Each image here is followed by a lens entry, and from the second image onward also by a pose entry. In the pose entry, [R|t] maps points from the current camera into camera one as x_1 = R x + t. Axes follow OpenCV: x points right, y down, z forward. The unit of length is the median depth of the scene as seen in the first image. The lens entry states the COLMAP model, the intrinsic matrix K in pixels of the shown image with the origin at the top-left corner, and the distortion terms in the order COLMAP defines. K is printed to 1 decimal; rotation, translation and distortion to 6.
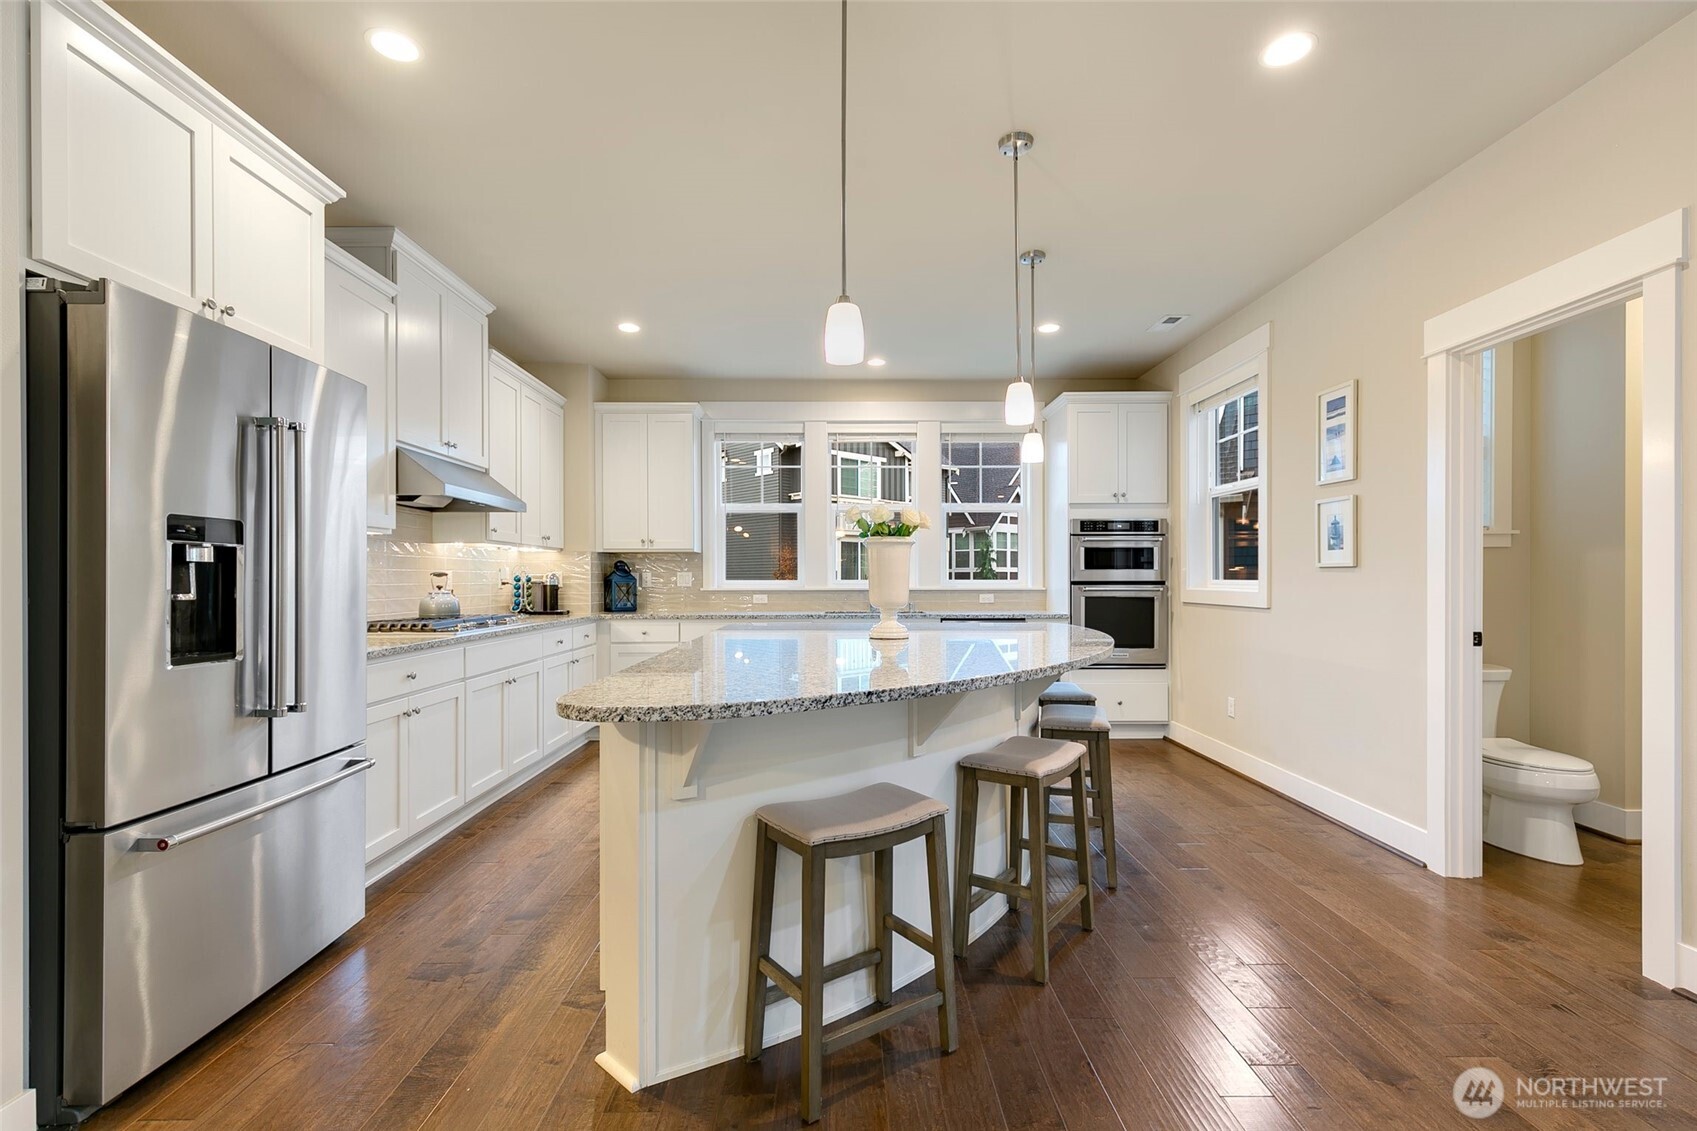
lens RADIAL K [[770.4, 0, 846.1], [0, 770.4, 577.1], [0, 0, 1]] dist [0.010357, -0.001928]
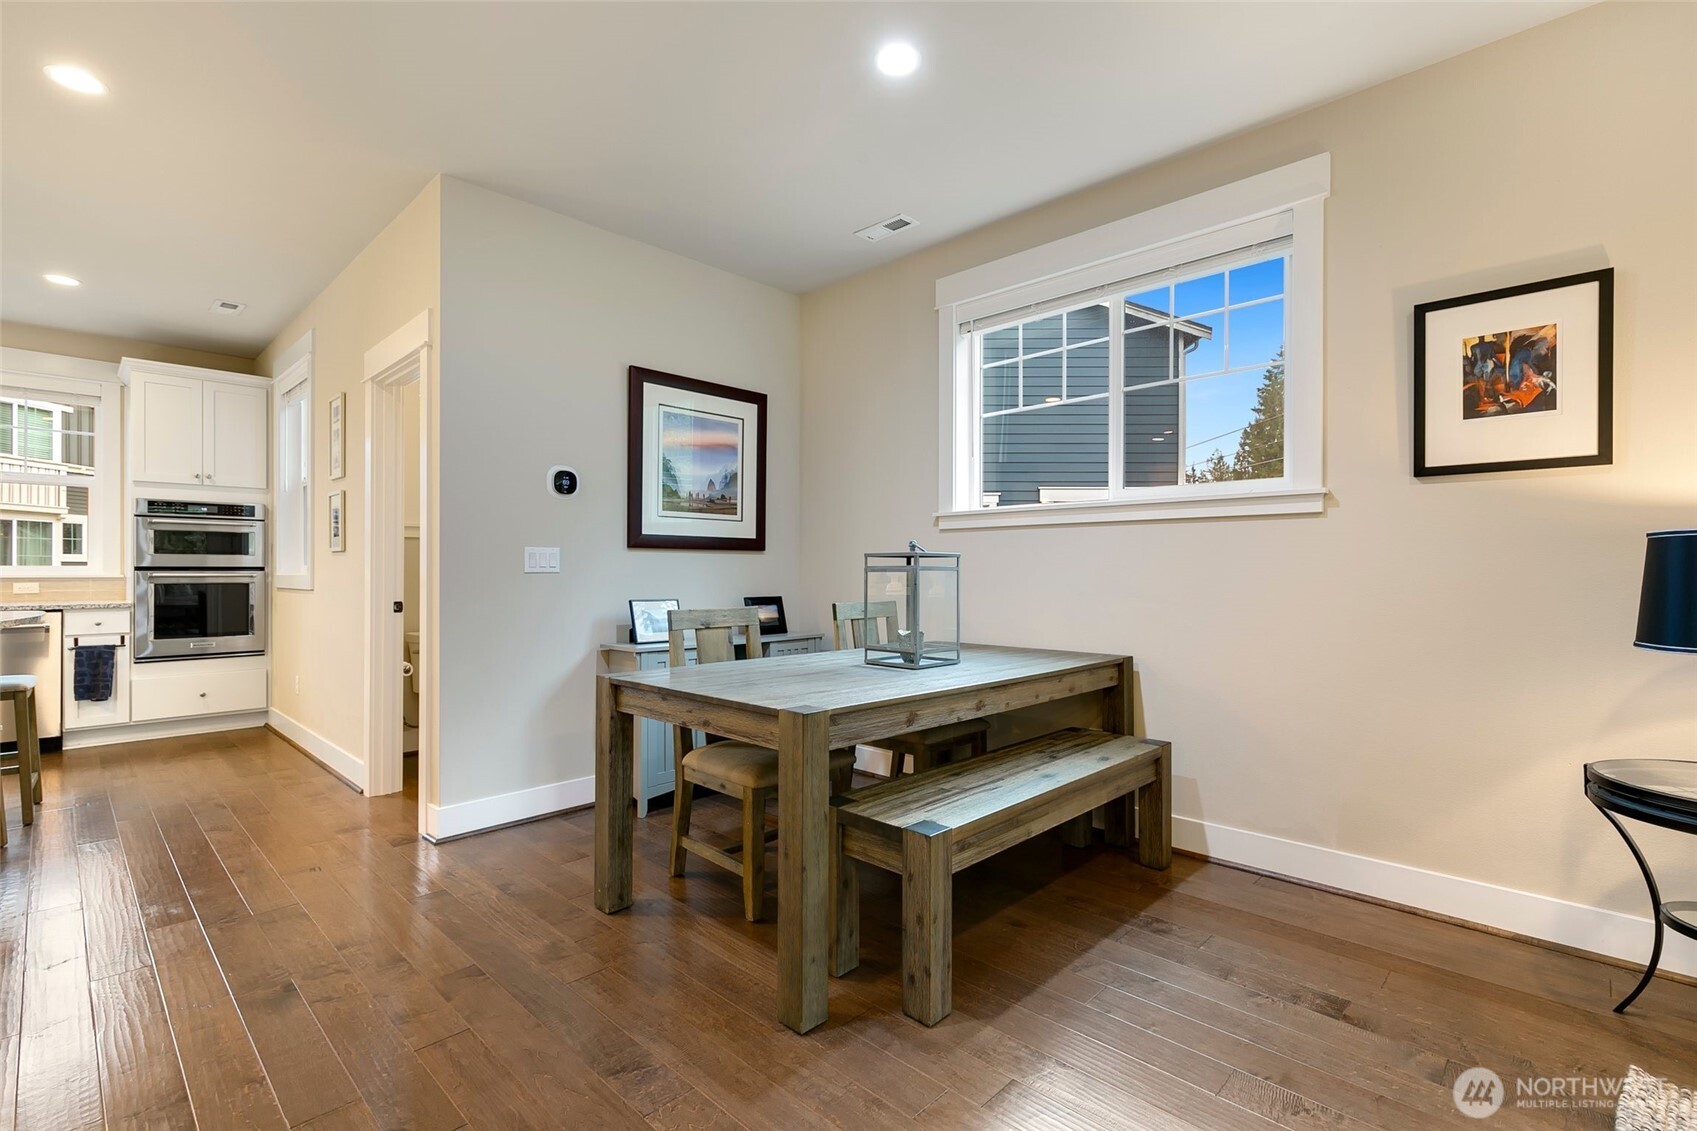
lens RADIAL K [[770.4, 0, 849.7], [0, 770.4, 566.9], [0, 0, 1]] dist [0.010357, -0.001928]
pose [[0.702353, 0.003582, 0.711820, 0.239862], [0.000486, 0.999985, -0.005513, 0.011424], [-0.711828, 0.004218, 0.702341, -0.248034]]
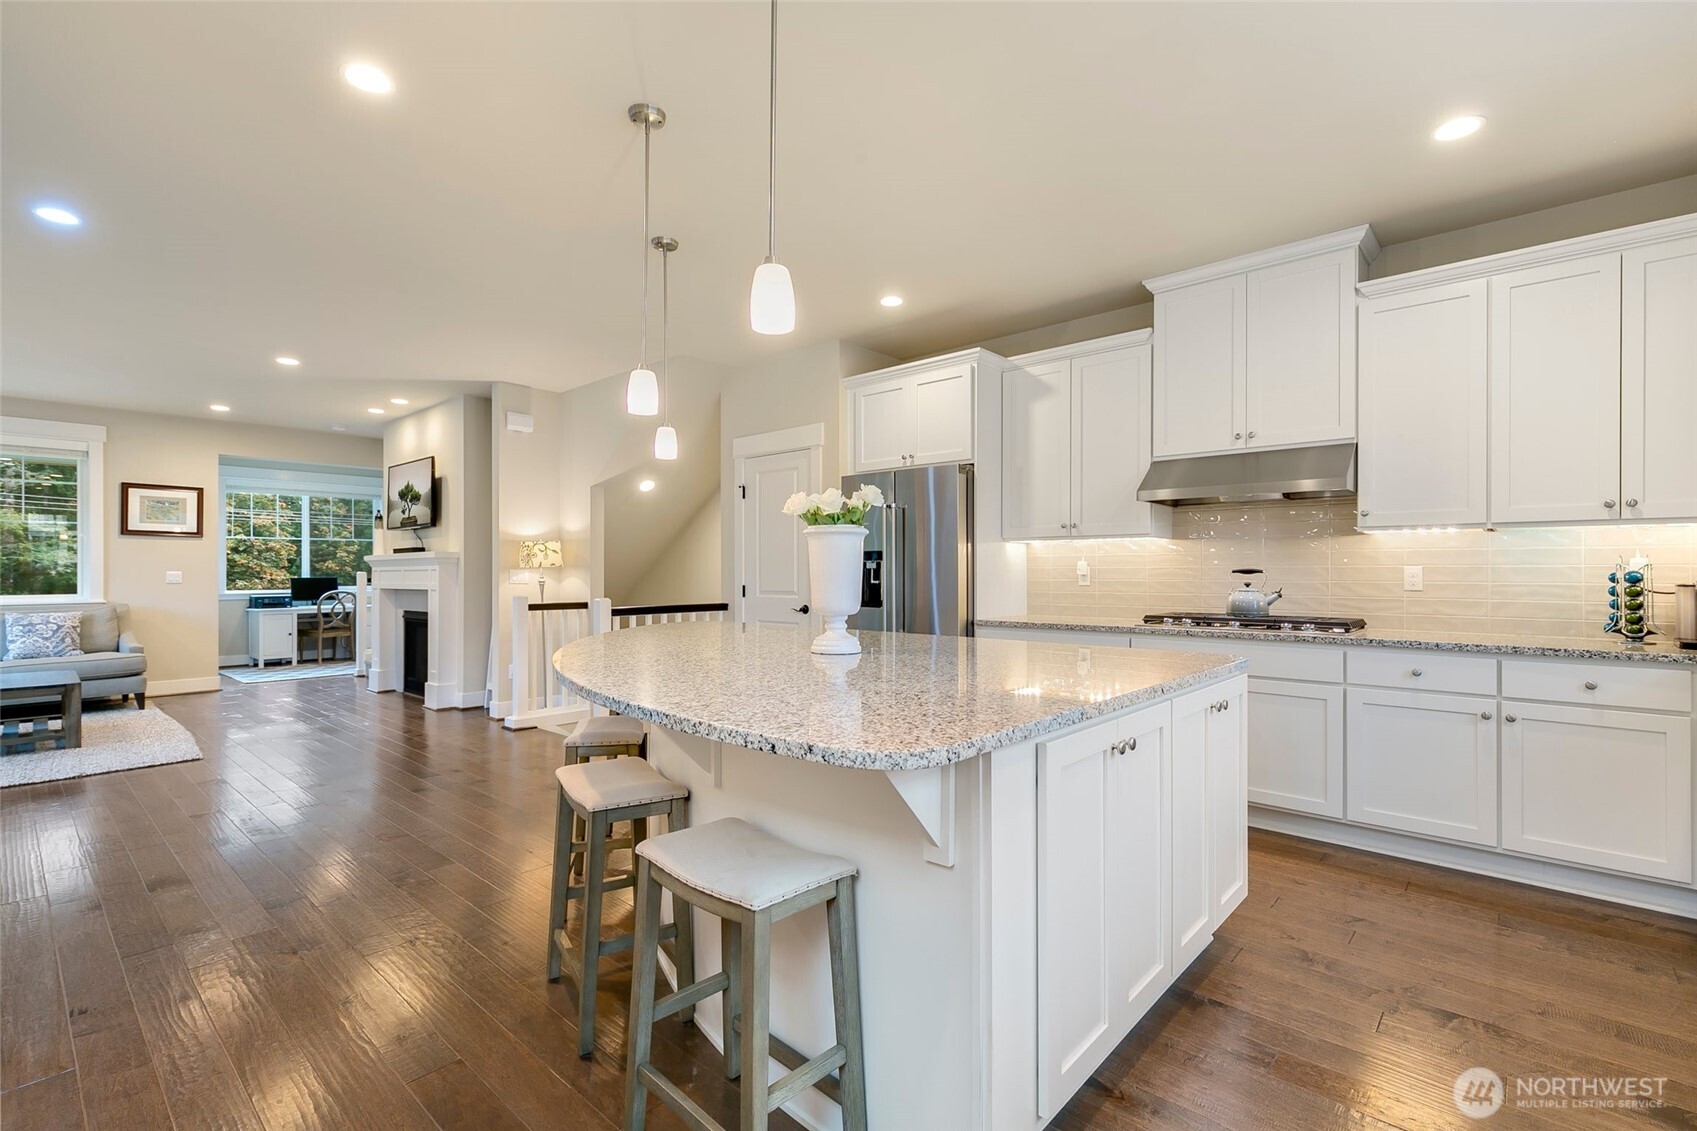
lens RADIAL K [[770.4, 0, 847.6], [0, 770.4, 565.3], [0, 0, 1]] dist [0.010357, -0.001928]
pose [[-0.673090, -0.001311, -0.739559, 0.399189], [0.003237, 0.999984, -0.004720, -0.006309], [0.739553, -0.005571, -0.673075, 0.953503]]
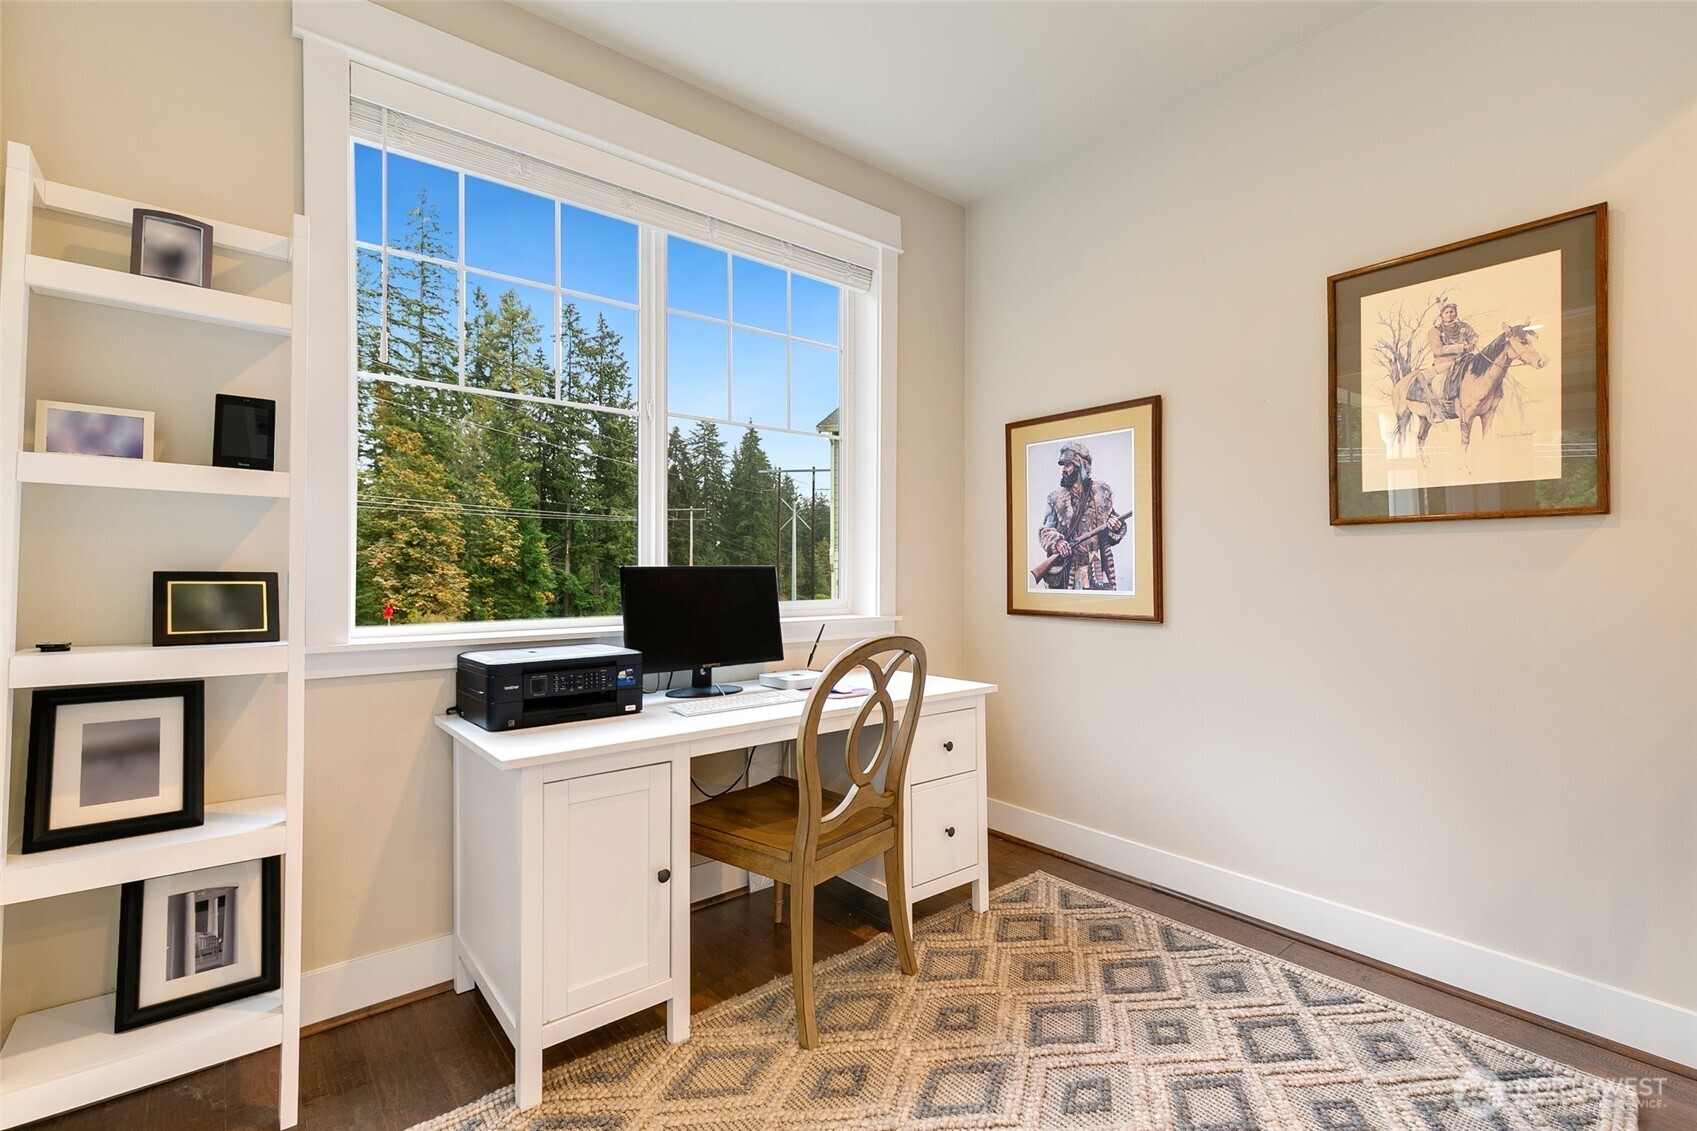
lens RADIAL K [[770.4, 0, 831.6], [0, 770.4, 566.9], [0, 0, 1]] dist [0.010357, -0.001928]
pose [[-0.788126, -0.003101, -0.615506, 0.078823], [-0.003334, 0.999994, -0.000770, 0.009612], [0.615505, 0.001445, -0.788132, -0.955430]]
